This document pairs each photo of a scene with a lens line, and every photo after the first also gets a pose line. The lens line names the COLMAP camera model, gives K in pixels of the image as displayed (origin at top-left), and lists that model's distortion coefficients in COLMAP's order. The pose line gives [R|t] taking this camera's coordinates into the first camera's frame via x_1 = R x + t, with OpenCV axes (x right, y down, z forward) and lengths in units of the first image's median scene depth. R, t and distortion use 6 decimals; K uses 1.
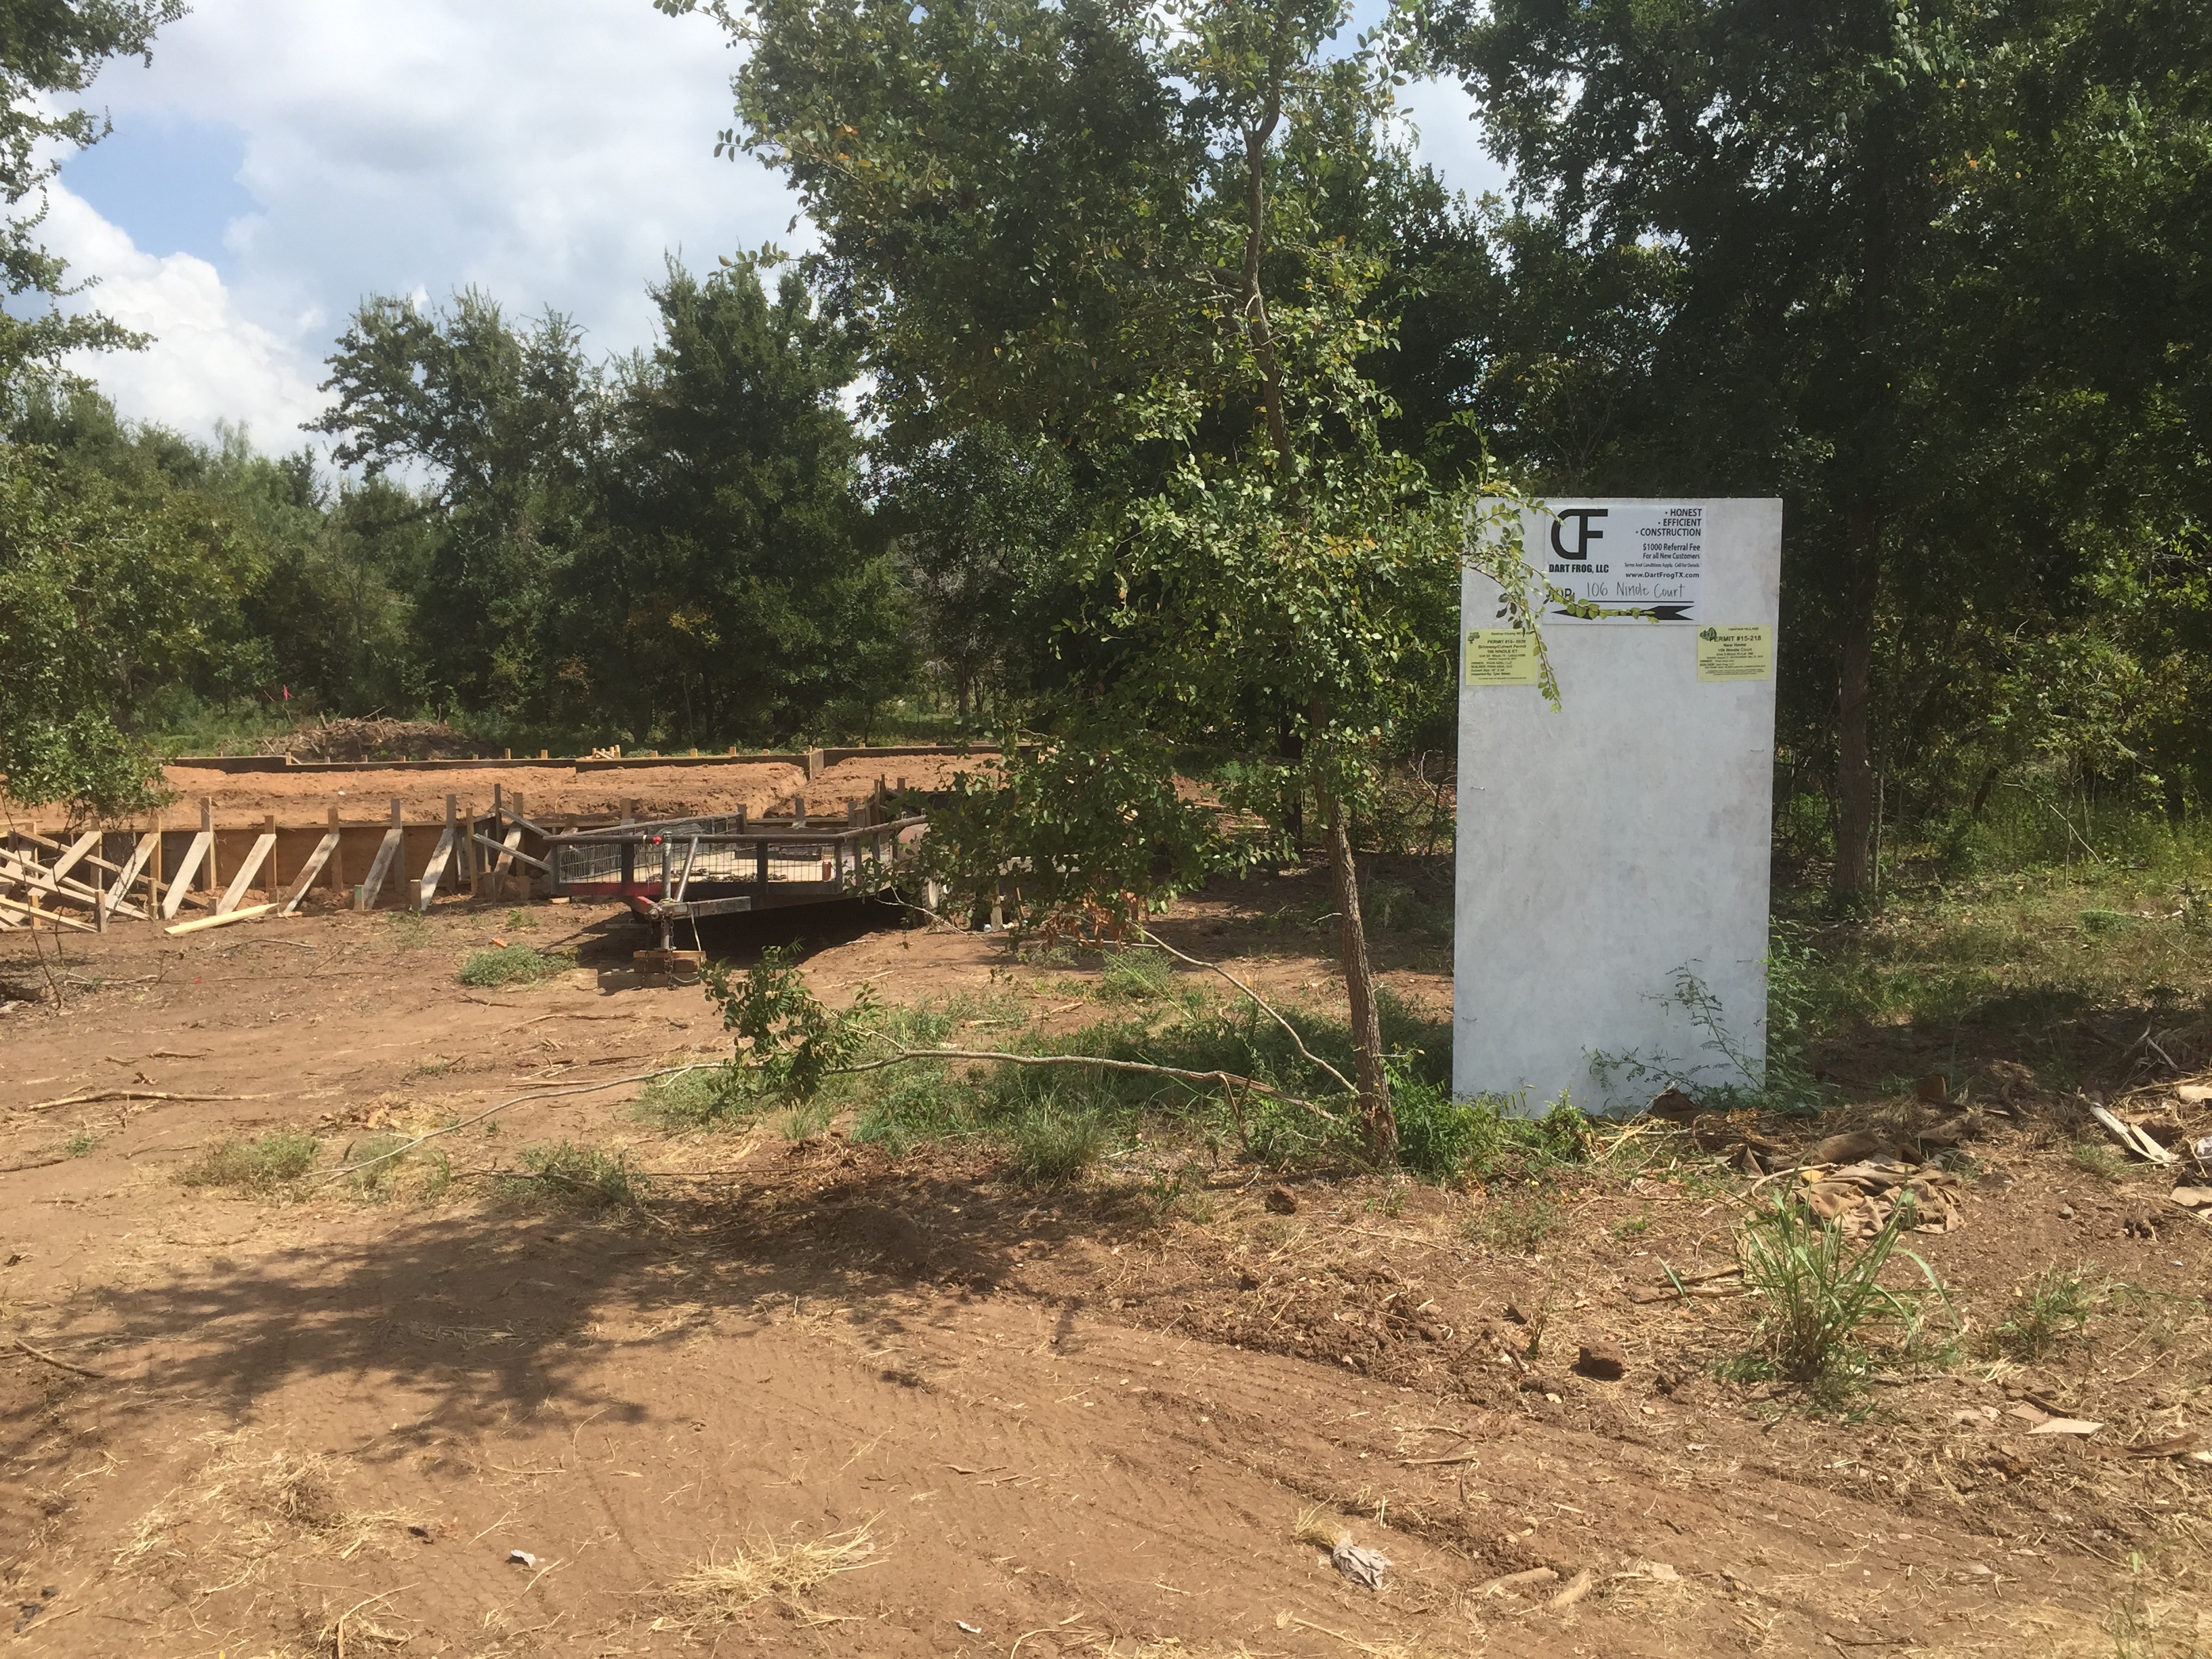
lens RADIAL K [[1838.1, 0, 1117.8], [0, 1838.1, 814.2], [0, 0, 1]] dist [-0.000015, -0.063088]
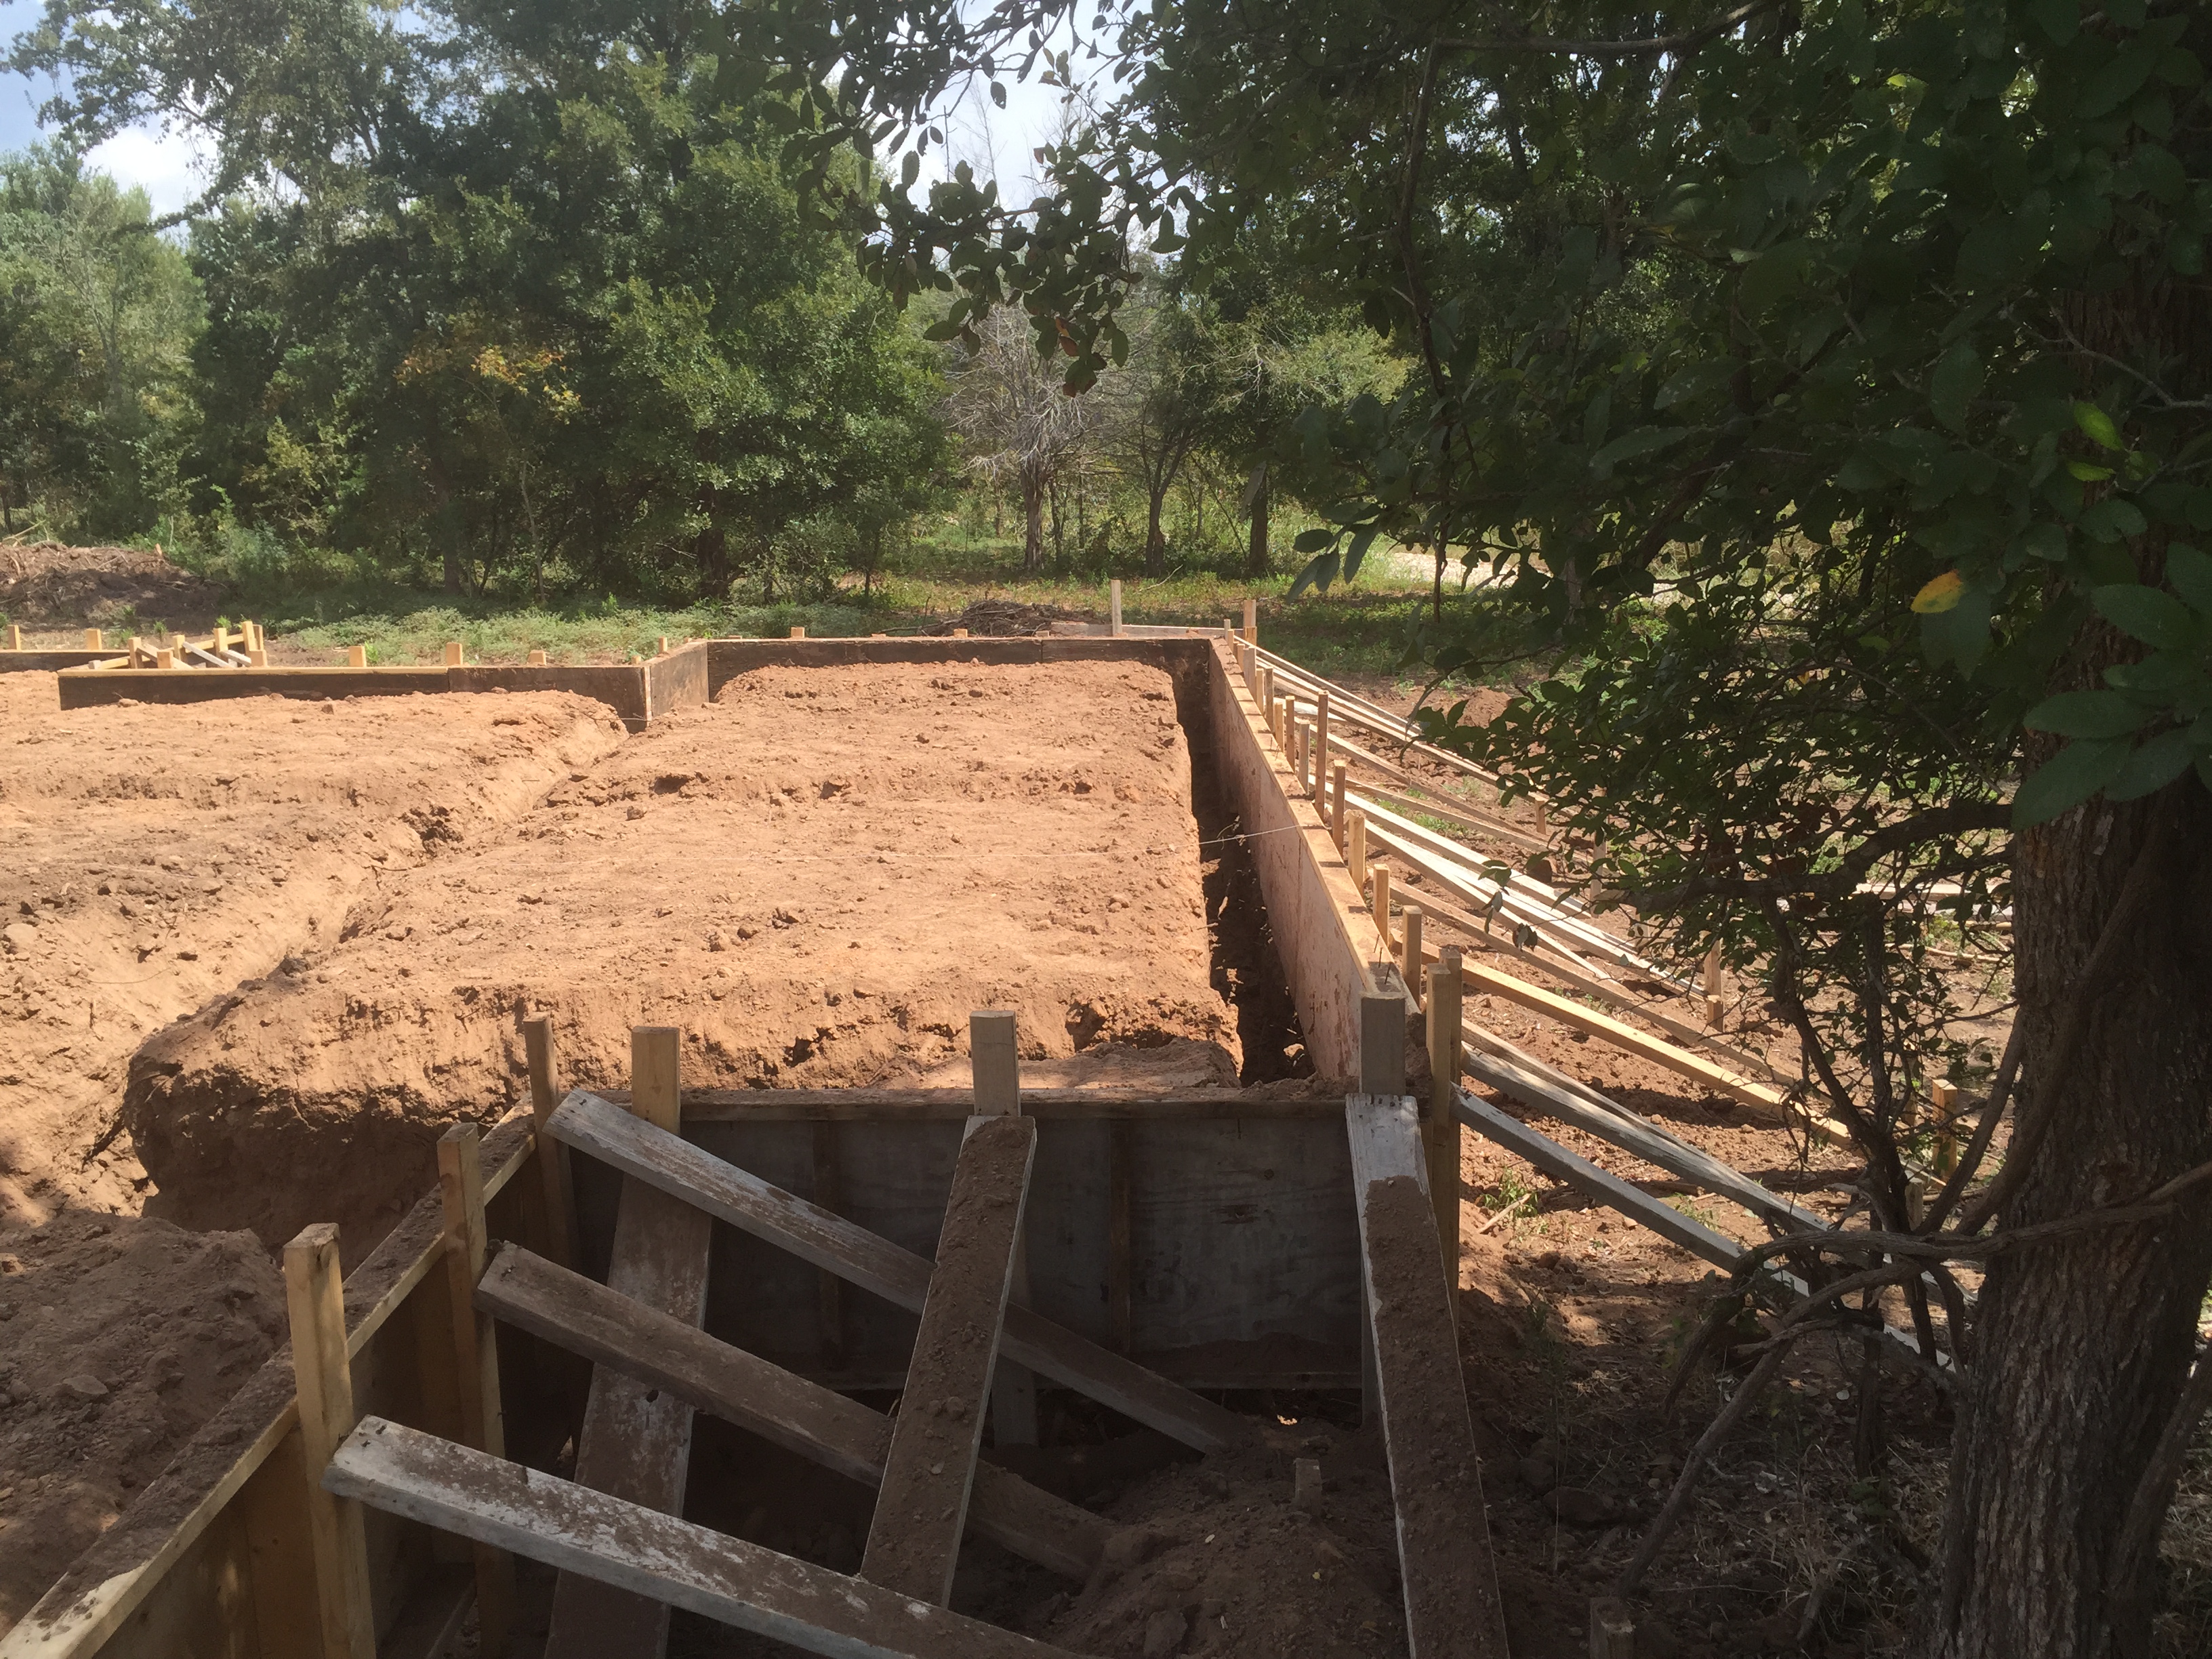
lens RADIAL K [[1838.1, 0, 1104.0], [0, 1838.1, 830.3], [0, 0, 1]] dist [-0.000015, -0.063088]
pose [[0.998719, 0.024831, -0.044086, -0.037465], [-0.019934, 0.993925, 0.108239, -0.032231], [0.046506, -0.107221, 0.993147, 0.463618]]
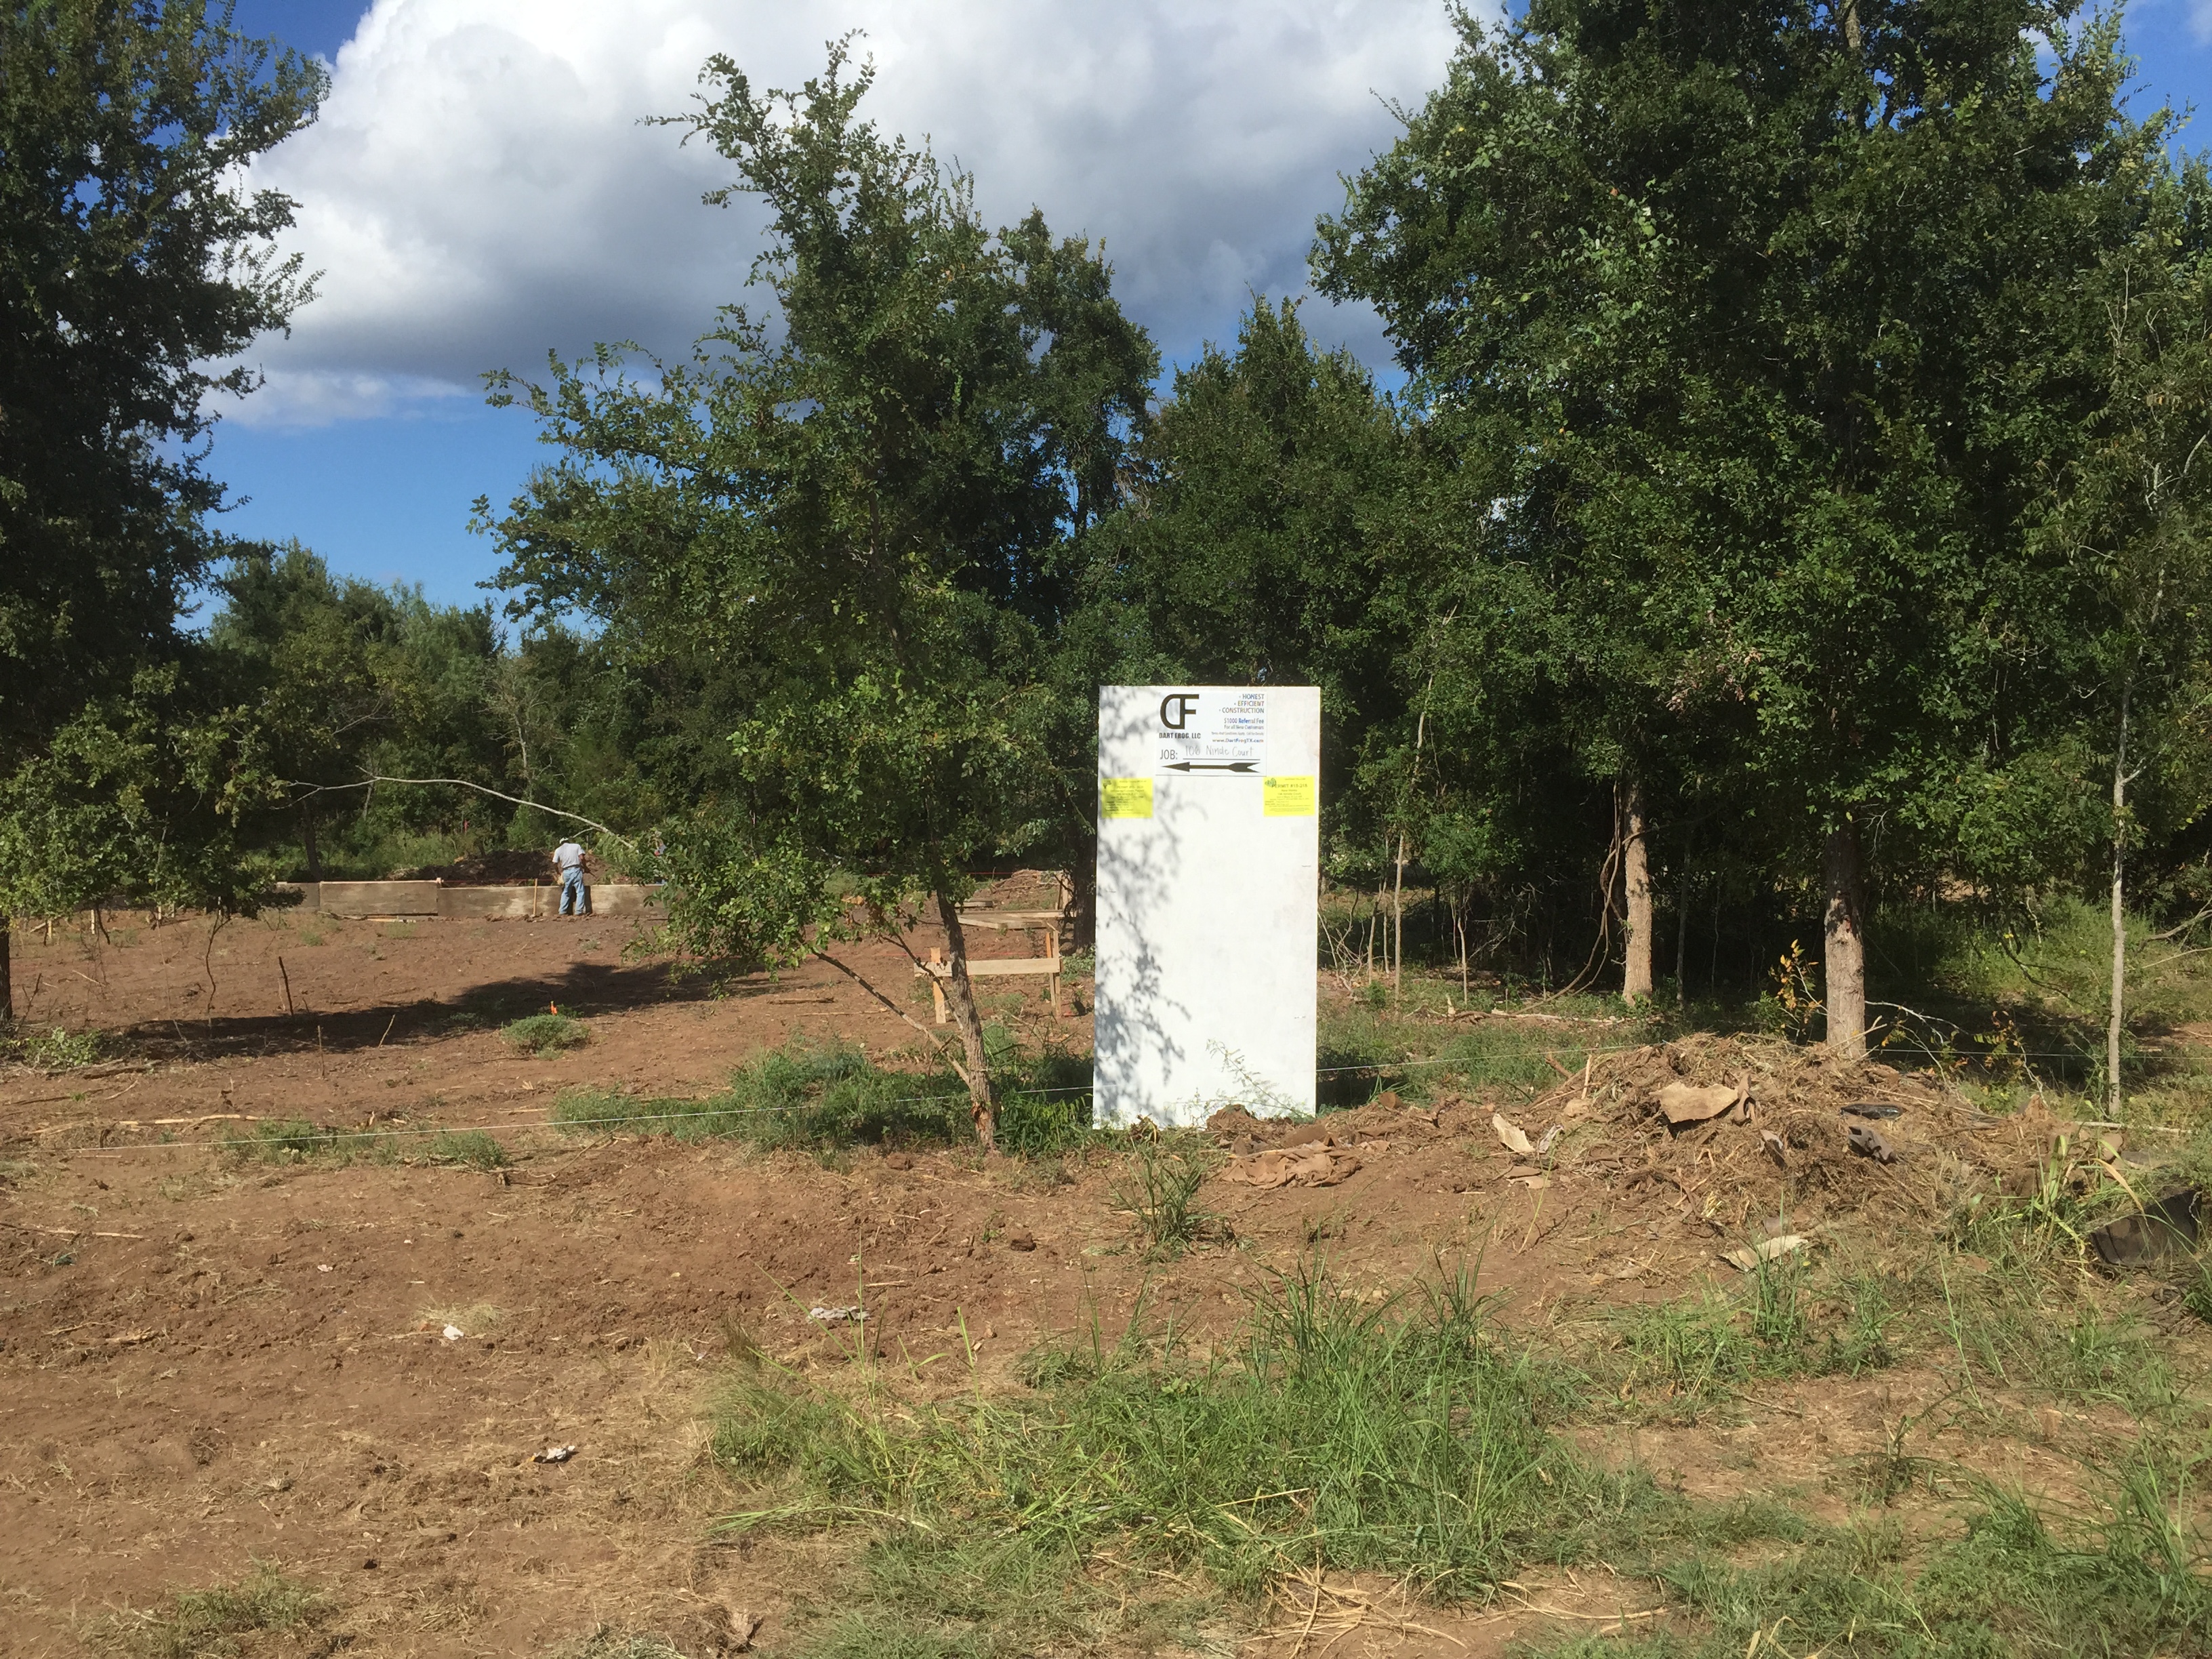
lens RADIAL K [[1838.1, 0, 1087.5], [0, 1838.1, 835.3], [0, 0, 1]] dist [-0.000015, -0.063088]
pose [[0.993588, 0.004542, -0.112968, 0.061938], [-0.011383, 0.998134, -0.059987, 0.004873], [0.112485, 0.060888, 0.991786, -0.071602]]
